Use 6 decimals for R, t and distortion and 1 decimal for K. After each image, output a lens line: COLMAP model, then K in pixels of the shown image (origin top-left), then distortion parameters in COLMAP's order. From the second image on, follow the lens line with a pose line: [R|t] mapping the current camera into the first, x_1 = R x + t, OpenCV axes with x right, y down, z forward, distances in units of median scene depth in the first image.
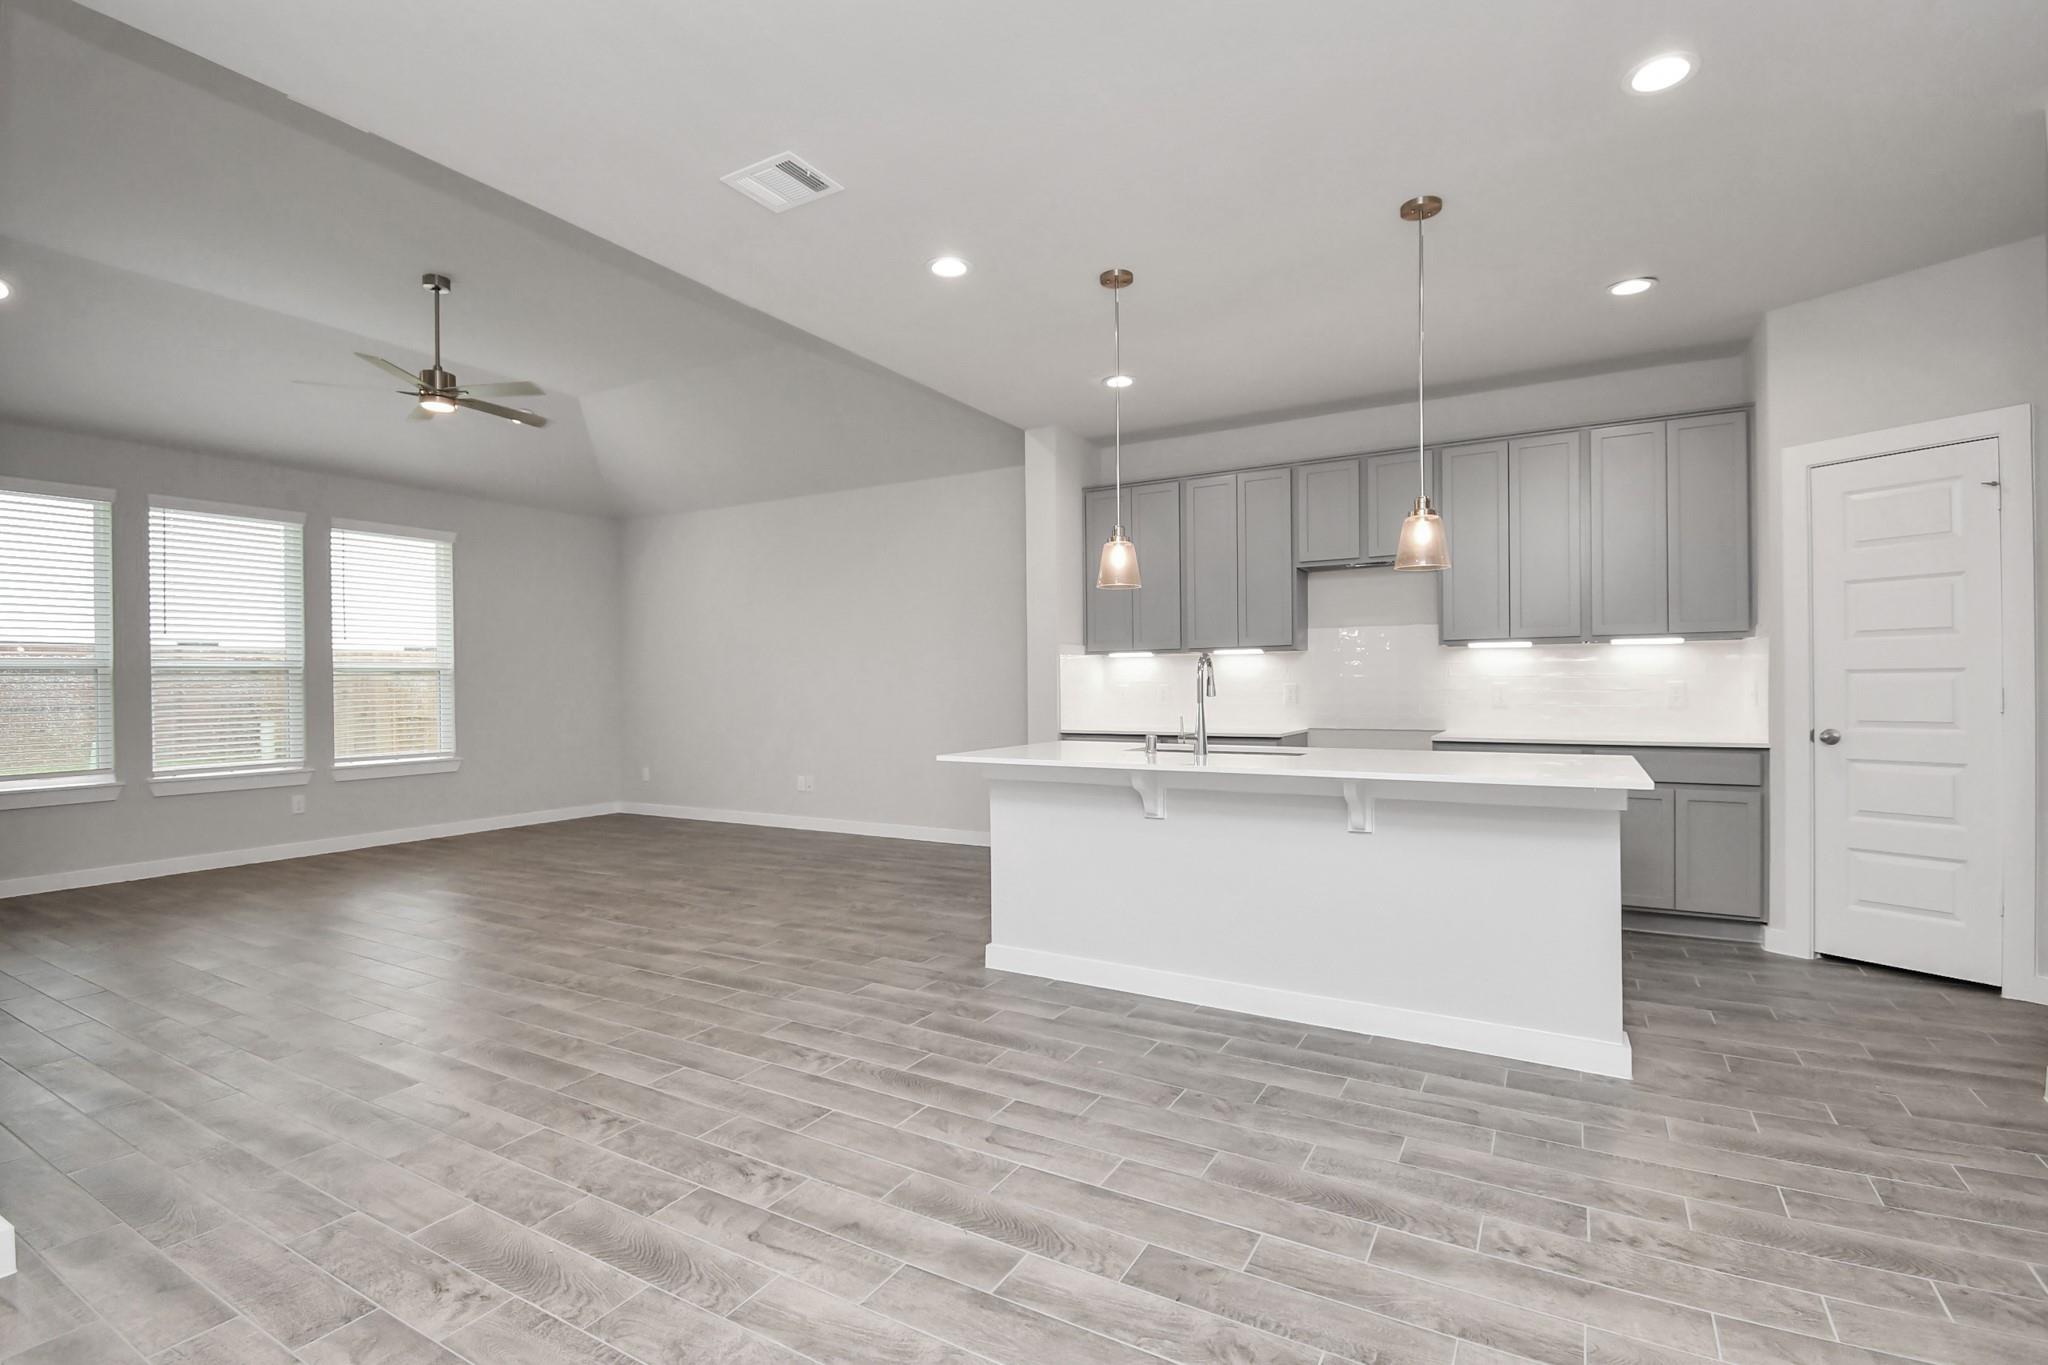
lens RADIAL K [[1003.3, 0, 1002.5], [0, 1003.3, 687.5], [0, 0, 1]] dist [0.024992, -0.035682]
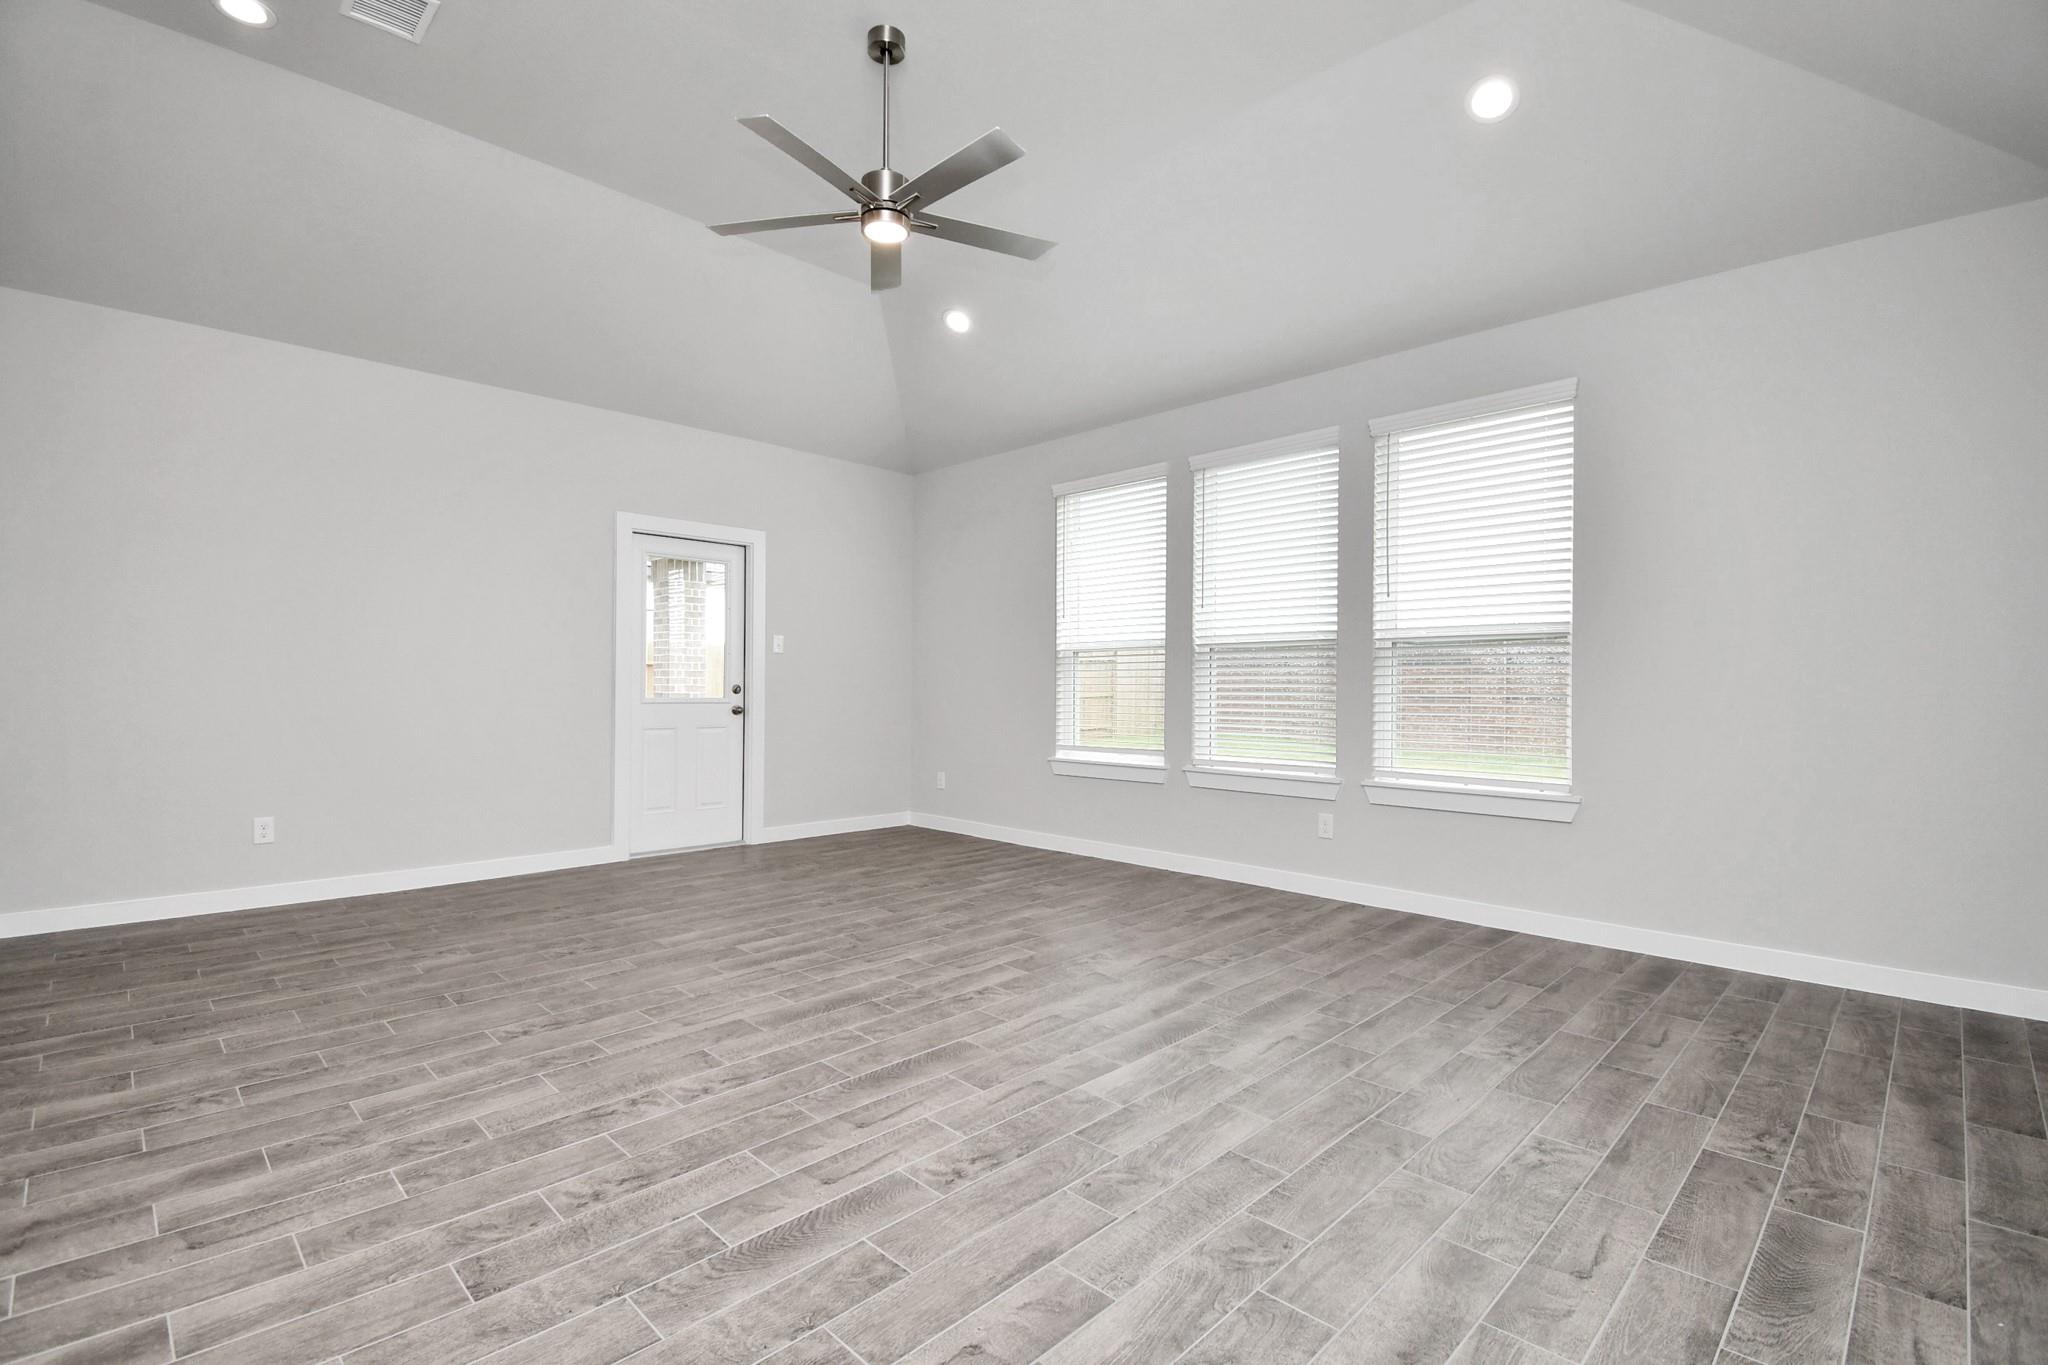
lens RADIAL K [[933.1, 0, 1024.0], [0, 933.1, 682.5], [0, 0, 1]] dist [0.019558, -0.025558]
pose [[-0.210223, 0.004404, -0.977644, 0.025334], [-0.008765, 0.999941, 0.006389, 0.012994], [0.977614, 0.009912, -0.210172, 1.375962]]
